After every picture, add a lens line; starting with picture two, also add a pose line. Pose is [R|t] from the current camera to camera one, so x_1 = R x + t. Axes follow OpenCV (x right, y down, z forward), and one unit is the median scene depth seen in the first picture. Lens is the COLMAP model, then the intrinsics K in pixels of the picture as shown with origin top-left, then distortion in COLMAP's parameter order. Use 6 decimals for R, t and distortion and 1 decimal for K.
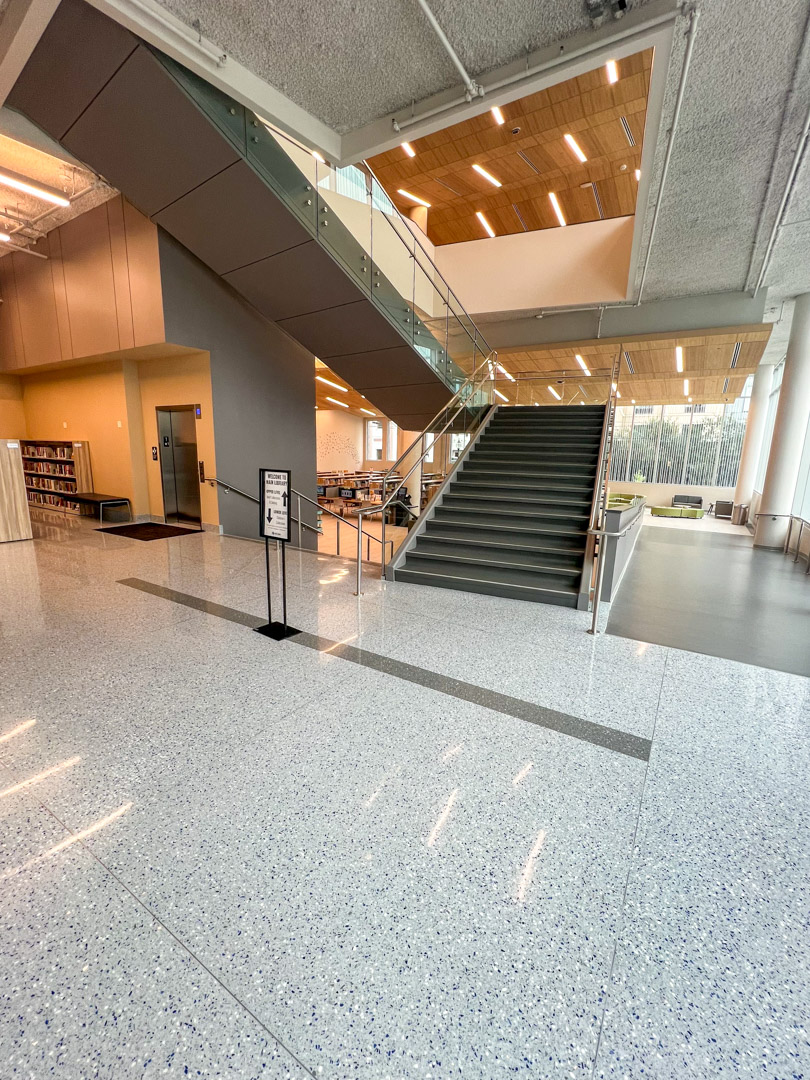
lens RADIAL K [[463.2, 0, 405.2], [0, 463.2, 541.7], [0, 0, 1]] dist [-0.001399, -0.000306]
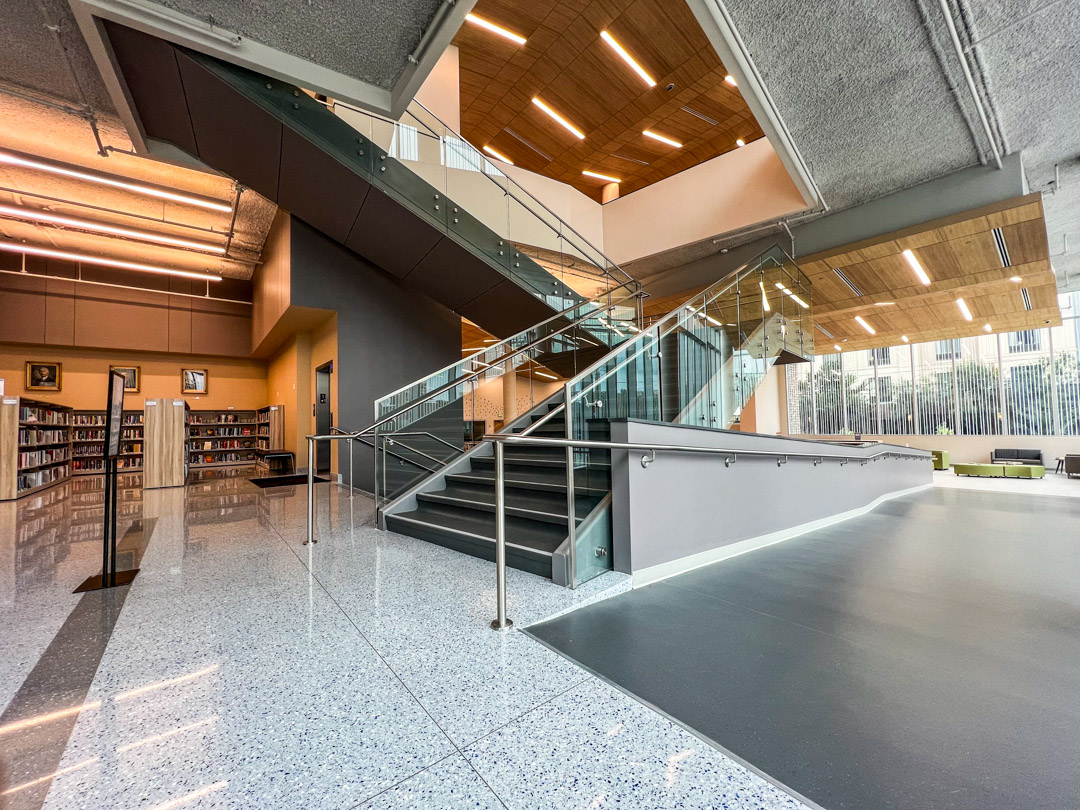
lens RADIAL K [[437.3, 0, 539.8], [0, 437.3, 406.2], [0, 0, 1]] dist [-0.003079, 0.000187]
pose [[0.945693, -0.059255, -0.319616, 0.266248], [-0.018087, 0.972130, -0.233746, 0.028035], [0.324559, 0.226832, 0.918264, 0.207706]]
